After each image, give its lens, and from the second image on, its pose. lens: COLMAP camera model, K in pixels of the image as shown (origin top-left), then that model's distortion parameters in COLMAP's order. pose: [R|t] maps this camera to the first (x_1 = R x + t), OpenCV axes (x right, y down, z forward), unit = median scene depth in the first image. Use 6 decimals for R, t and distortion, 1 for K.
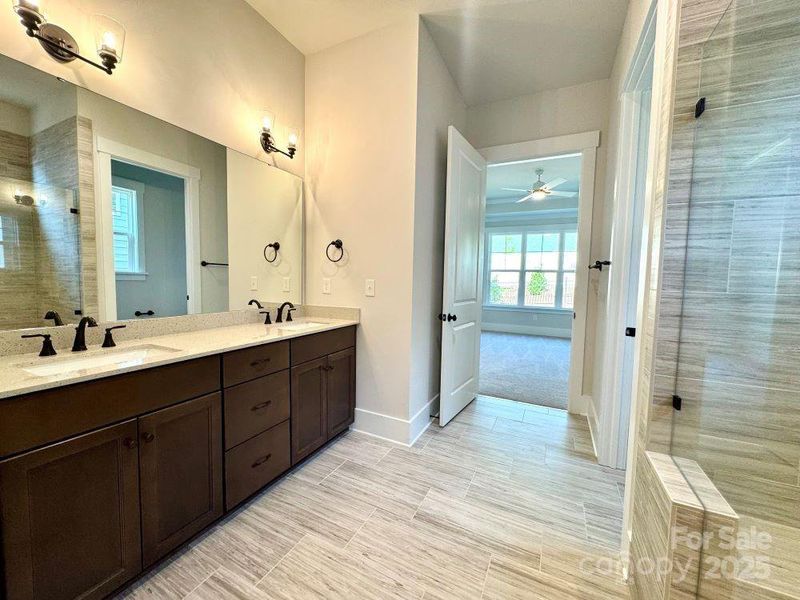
lens RADIAL K [[319.1, 0, 399.5], [0, 319.1, 299.5], [0, 0, 1]] dist [-0.003248, 0.000239]
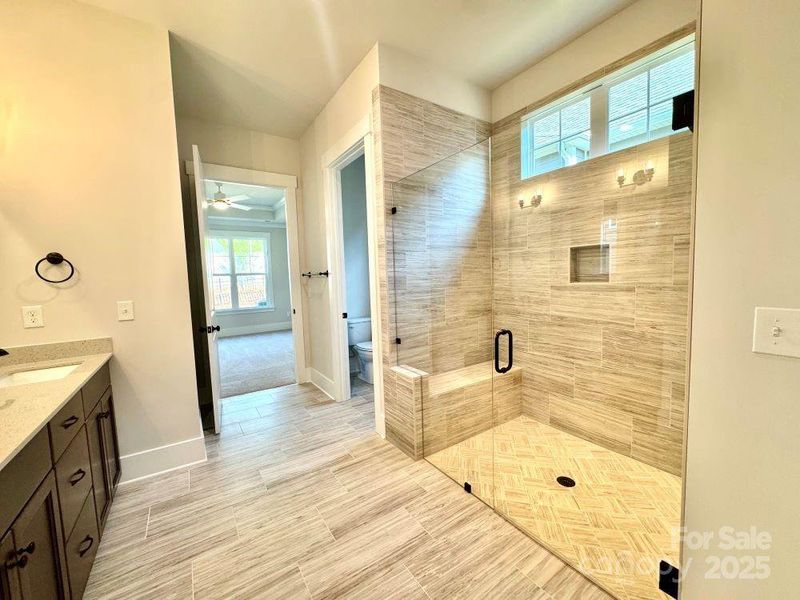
lens RADIAL K [[319.1, 0, 398.6], [0, 319.1, 300.5], [0, 0, 1]] dist [-0.003248, 0.000239]
pose [[0.497597, -0.107492, 0.860722, -0.700686], [0.100446, 0.992757, 0.065912, -0.071782], [-0.861573, 0.053658, 0.504790, -0.097599]]
